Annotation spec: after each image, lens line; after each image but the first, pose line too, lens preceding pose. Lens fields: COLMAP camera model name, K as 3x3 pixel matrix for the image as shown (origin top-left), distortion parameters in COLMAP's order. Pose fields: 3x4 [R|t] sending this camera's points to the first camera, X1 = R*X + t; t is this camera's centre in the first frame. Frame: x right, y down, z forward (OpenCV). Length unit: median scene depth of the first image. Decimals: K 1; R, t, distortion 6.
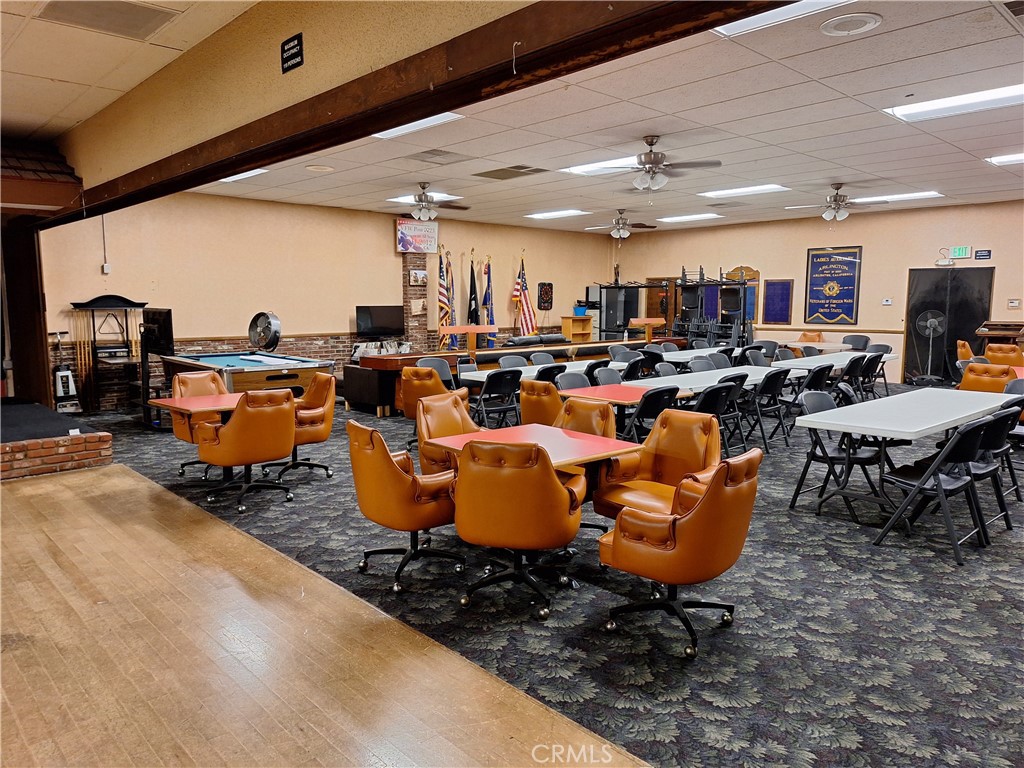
lens RADIAL K [[706.4, 0, 511.5], [0, 706.4, 379.0], [0, 0, 1]] dist [0.059600, -0.040565]
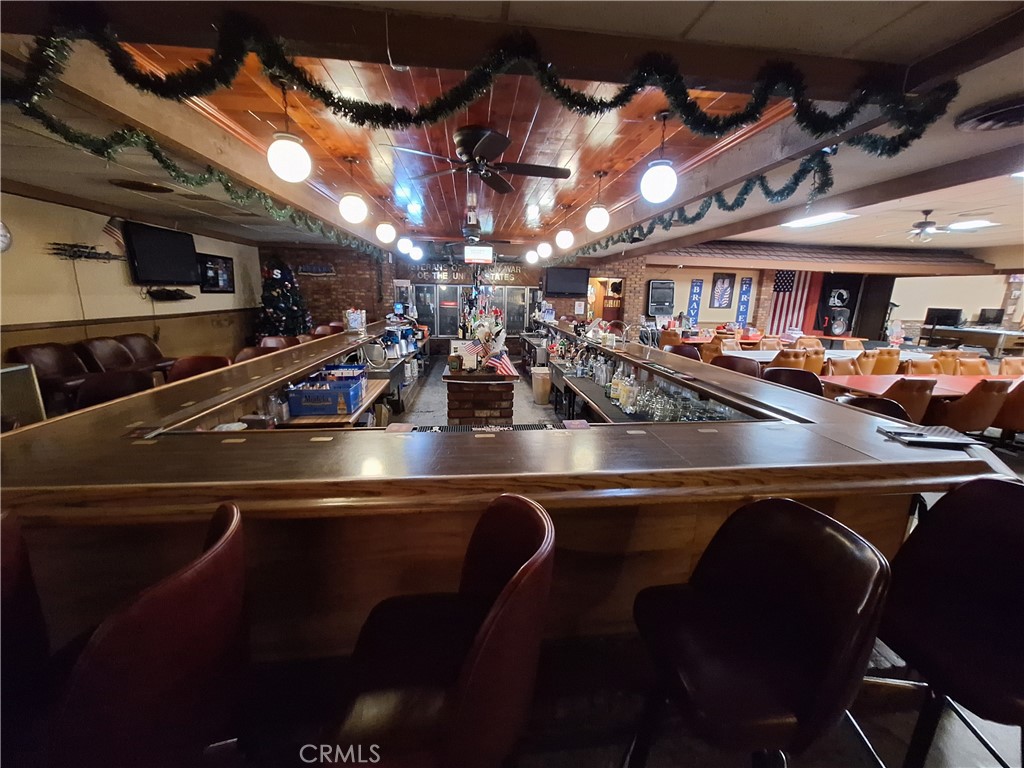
lens RADIAL K [[402.3, 0, 514.9], [0, 402.3, 384.0], [0, 0, 1]] dist [-0.005601, 0.001790]
pose [[0.790387, 0.152732, -0.593263, -0.730479], [-0.090647, 0.986920, 0.133310, 0.108543], [0.605864, -0.051589, 0.793894, -1.014996]]
